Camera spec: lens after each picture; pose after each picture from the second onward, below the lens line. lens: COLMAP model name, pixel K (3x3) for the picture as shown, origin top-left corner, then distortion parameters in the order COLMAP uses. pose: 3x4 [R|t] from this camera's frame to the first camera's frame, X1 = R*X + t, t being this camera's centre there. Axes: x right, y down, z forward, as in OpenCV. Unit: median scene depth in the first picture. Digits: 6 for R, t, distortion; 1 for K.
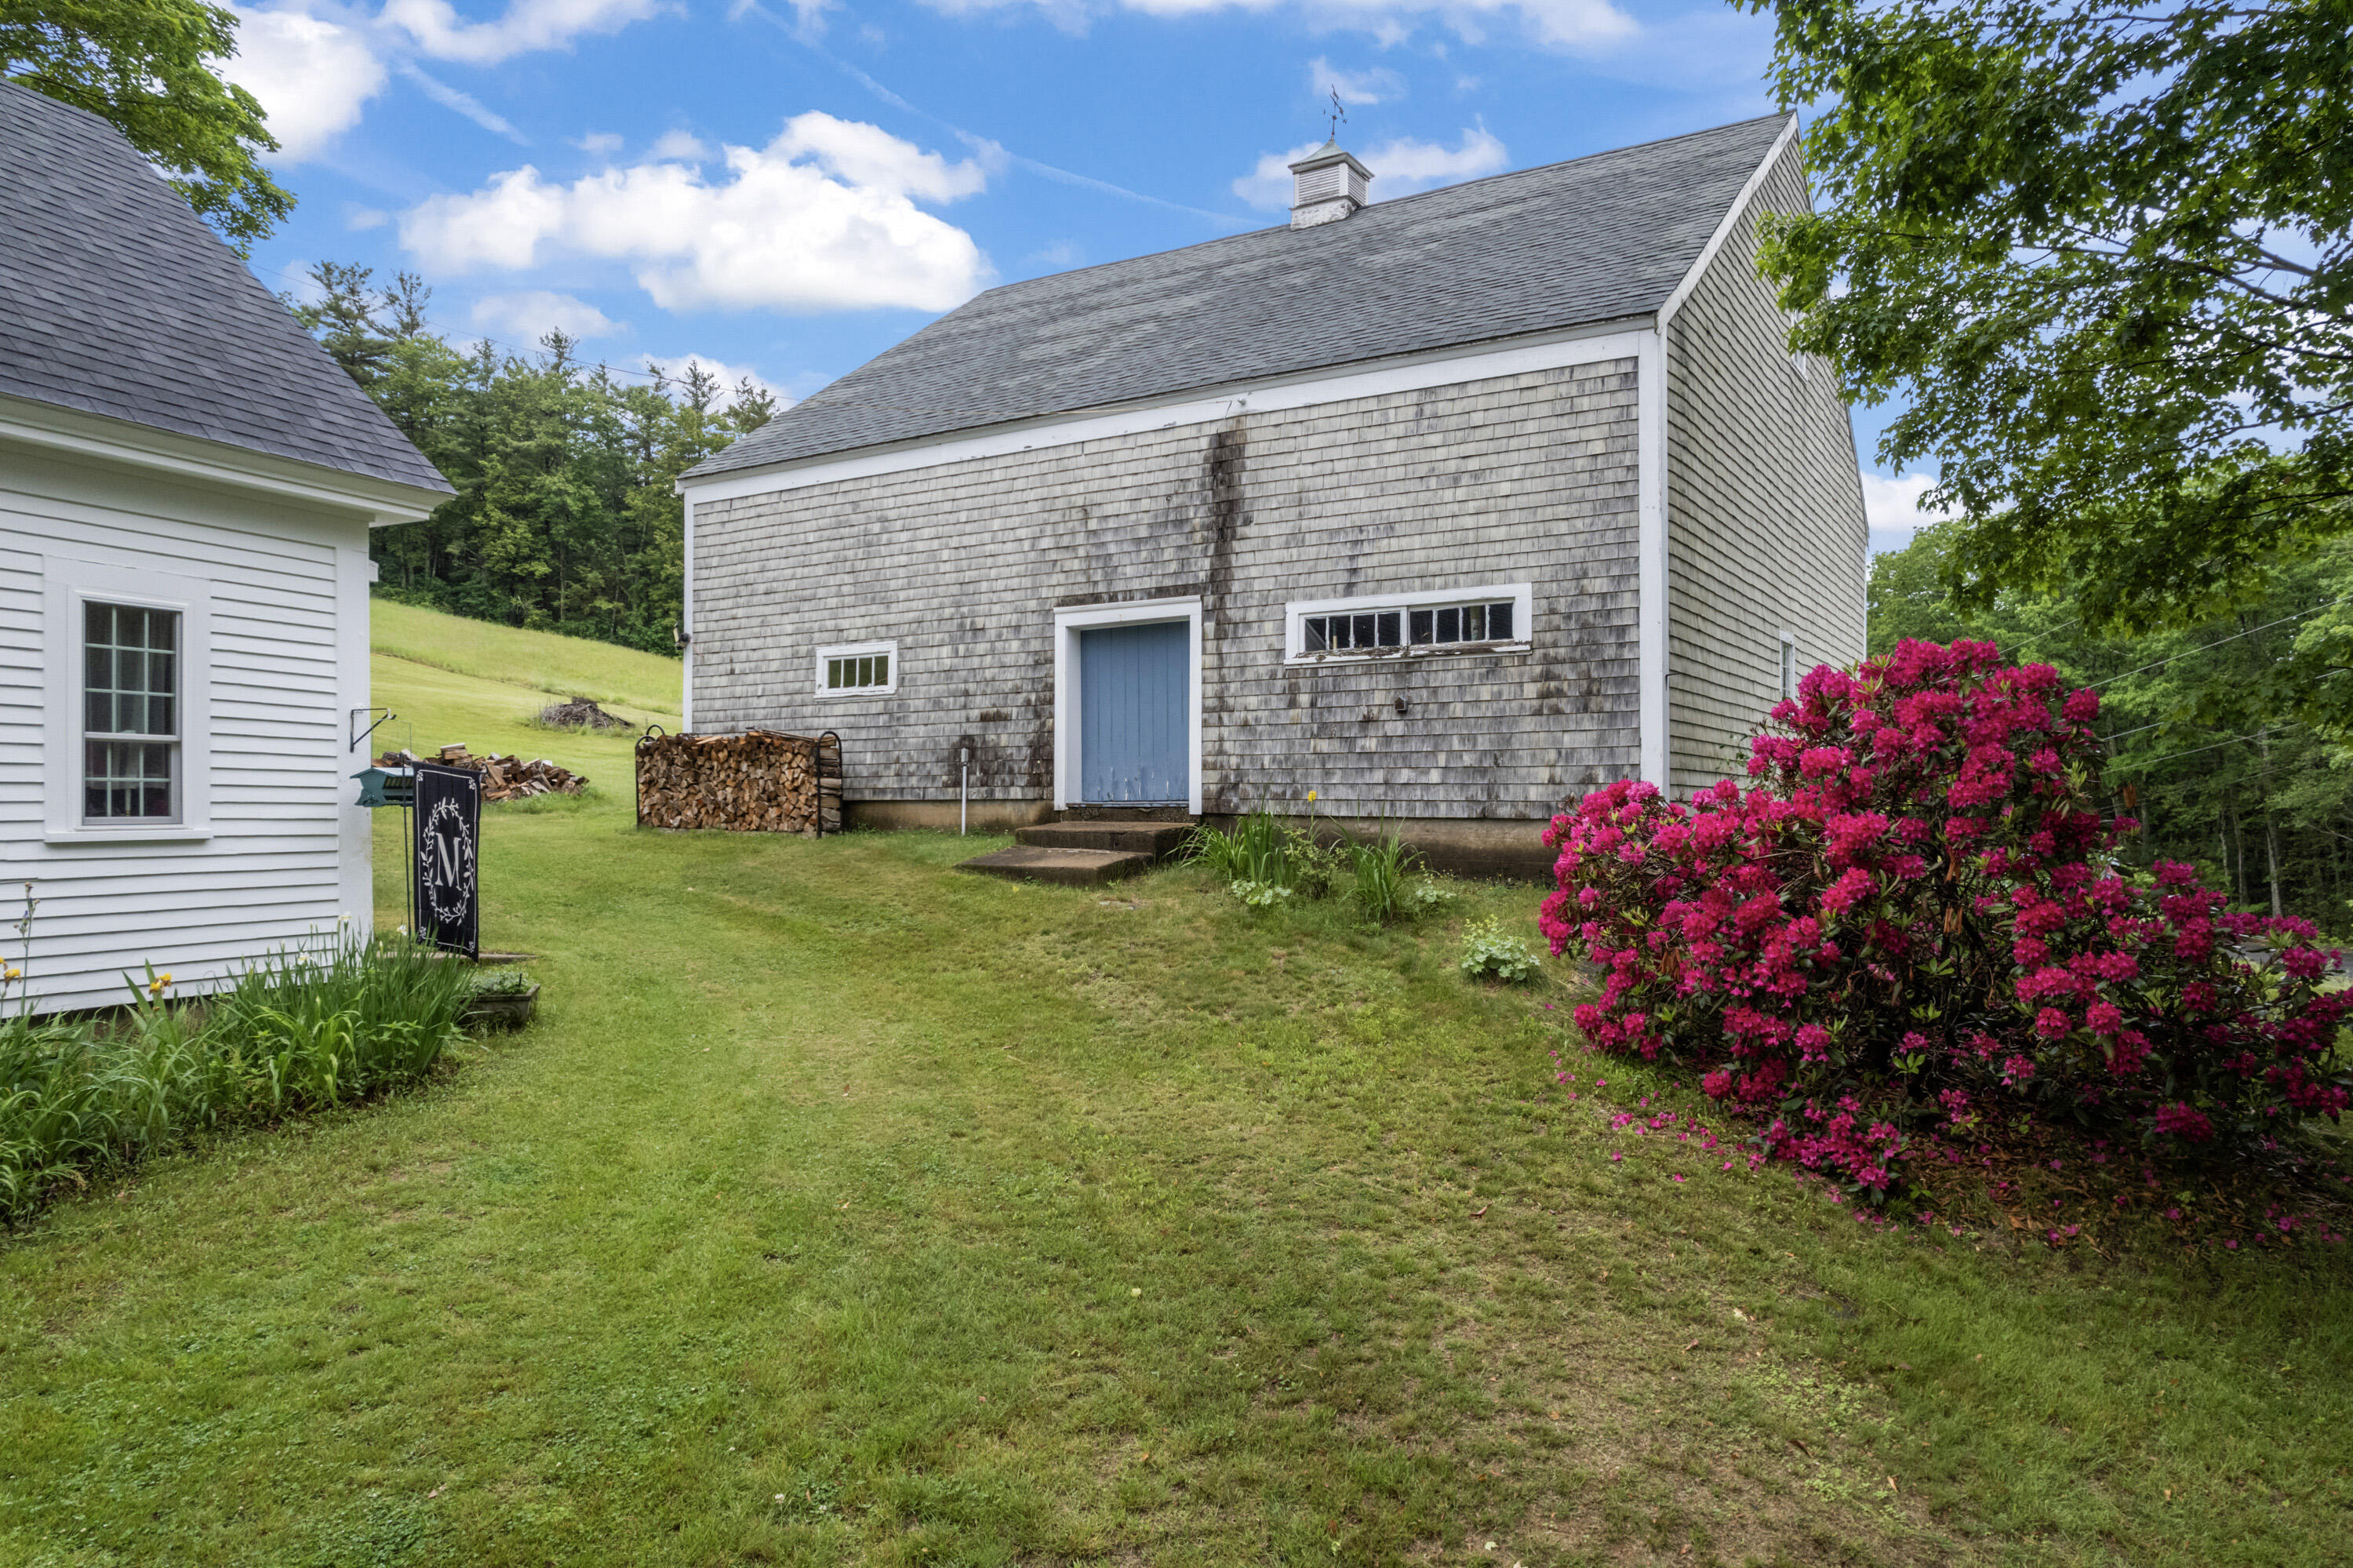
lens RADIAL K [[1476.1, 0, 1127.9], [0, 1476.1, 777.4], [0, 0, 1]] dist [-0.055359, 0.074887]
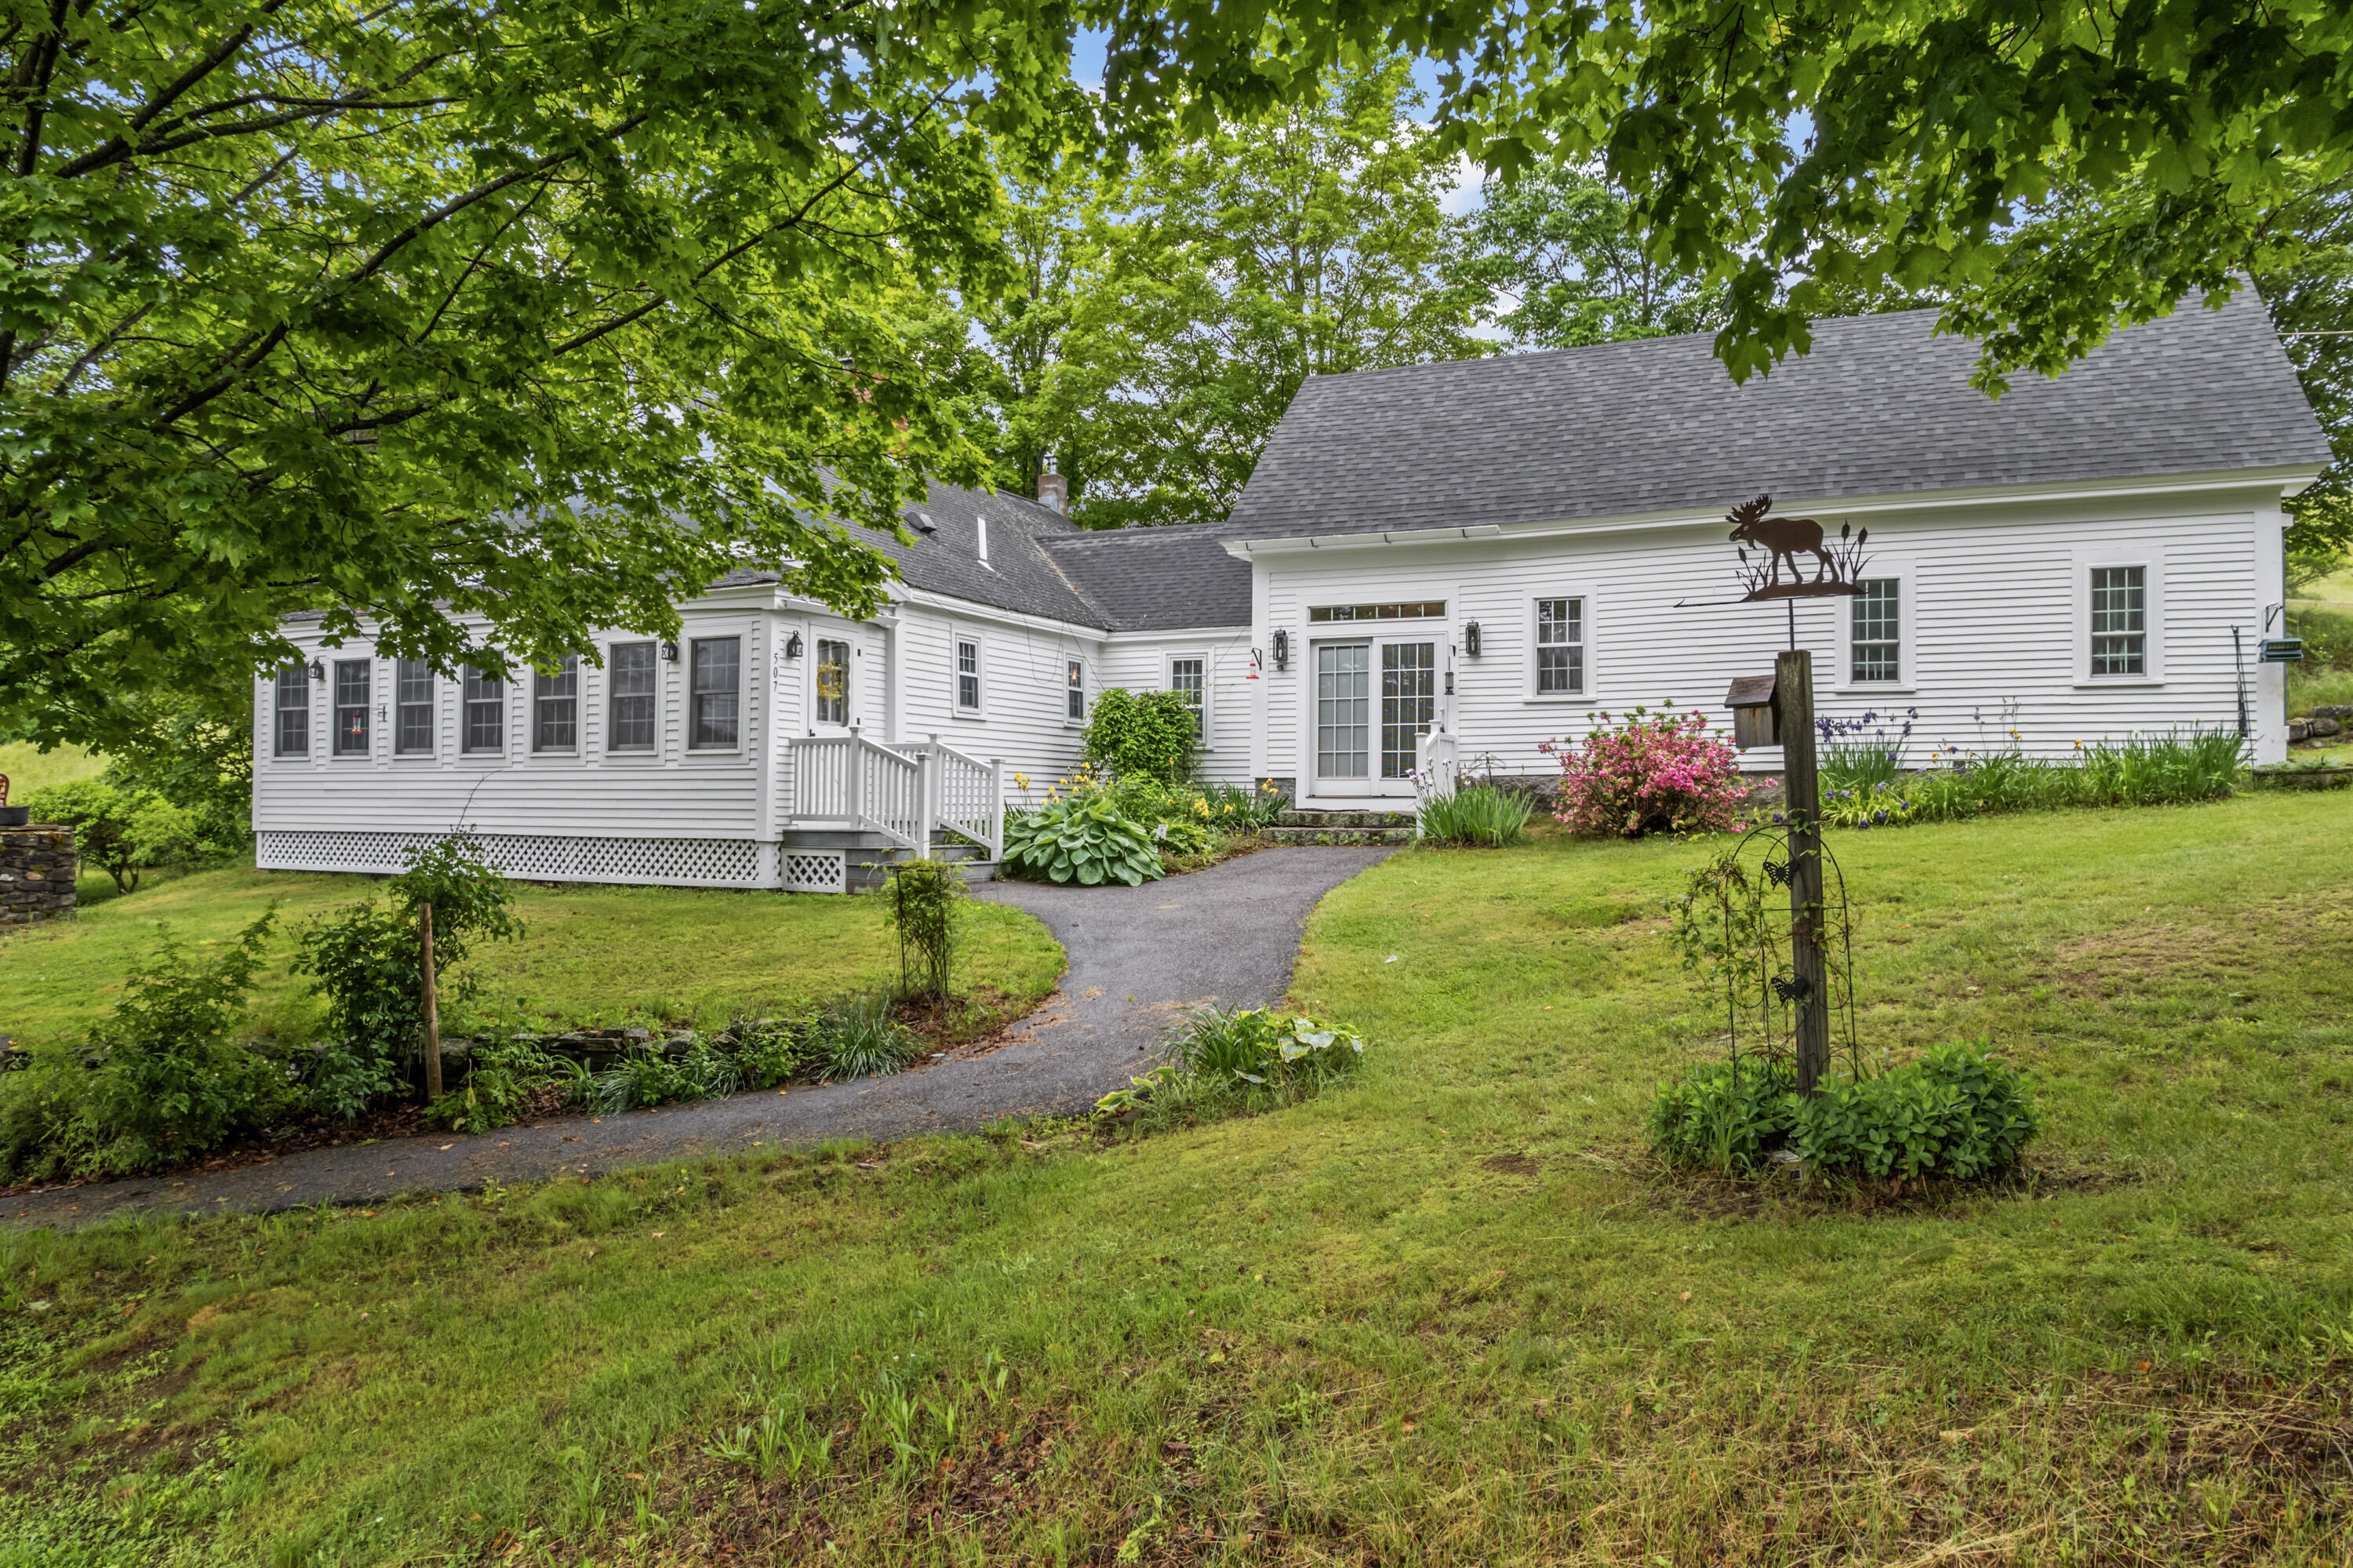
lens RADIAL K [[1484.3, 0, 1183.1], [0, 1484.3, 774.4], [0, 0, 1]] dist [-0.062911, 0.038298]
pose [[-0.021593, -0.026386, -0.999419, 1.284274], [0.009365, 0.999602, -0.026593, 0.200602], [0.999723, -0.009934, -0.021338, -0.213329]]
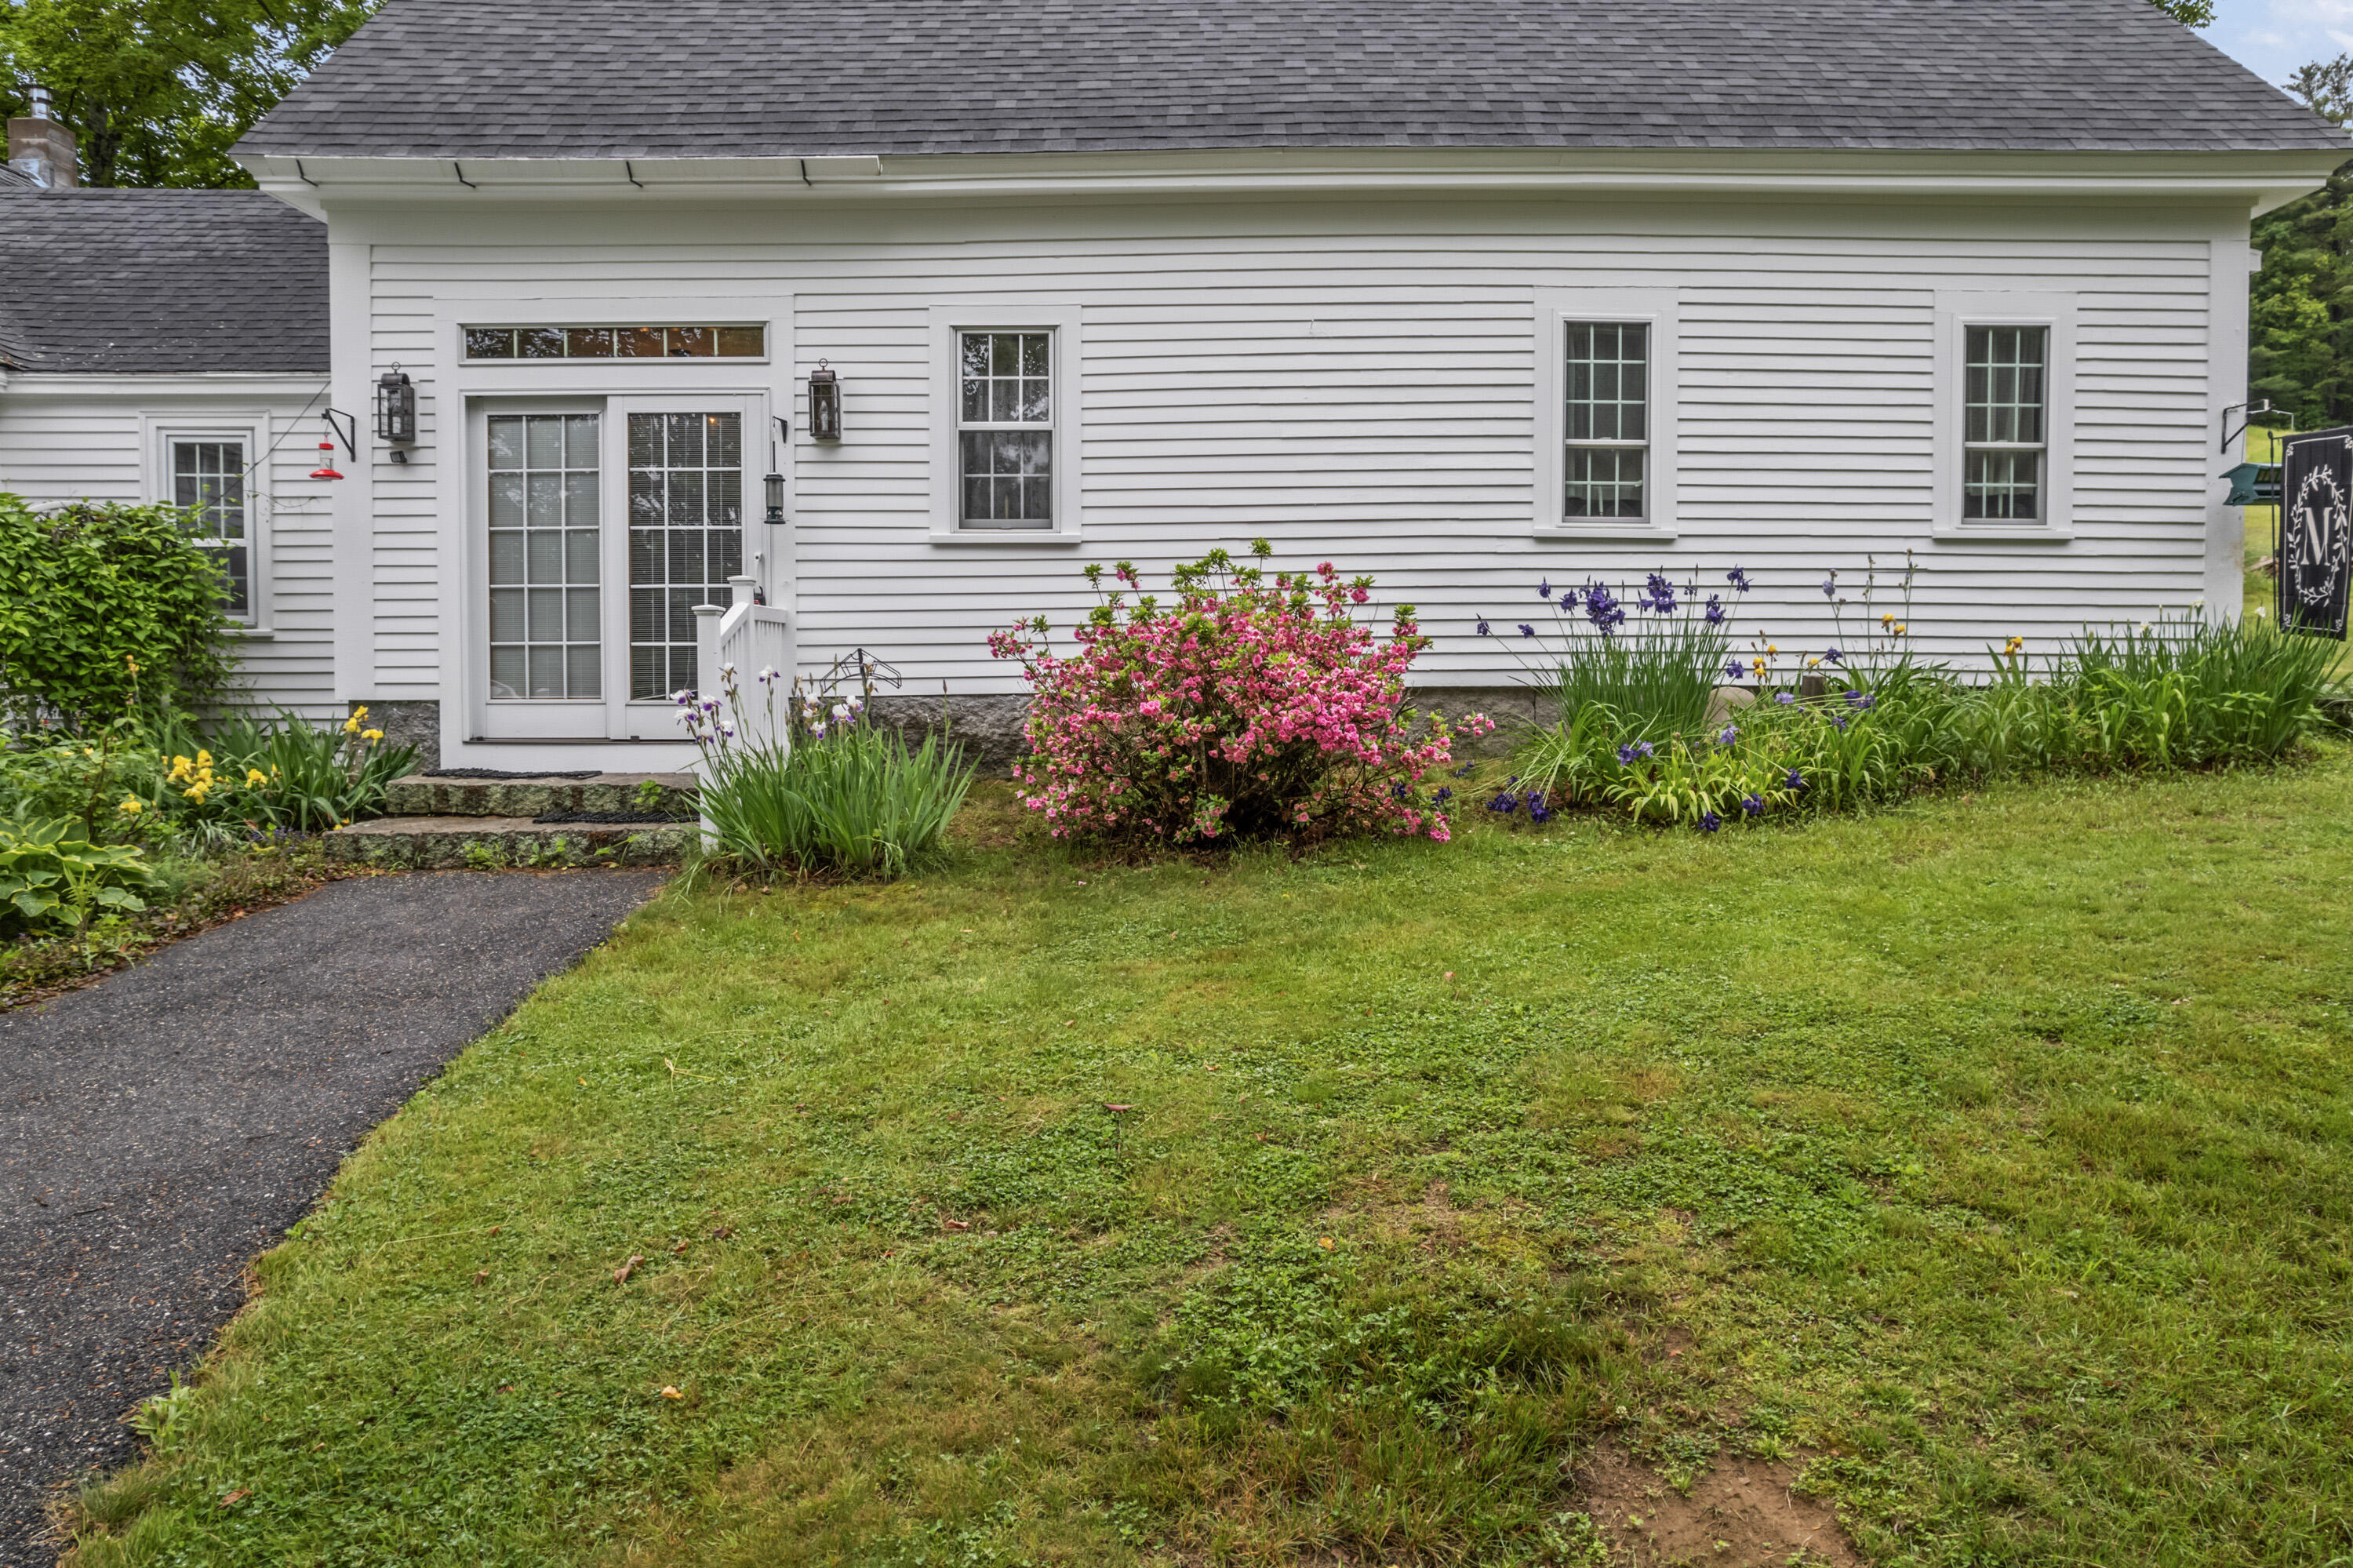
lens RADIAL K [[1484.3, 0, 1183.1], [0, 1484.3, 774.4], [0, 0, 1]] dist [-0.062911, 0.038298]
pose [[0.403029, 0.053816, -0.913603, 0.082725], [0.016517, 0.997679, 0.066055, 0.135443], [0.915038, -0.041712, 0.401205, -0.012862]]
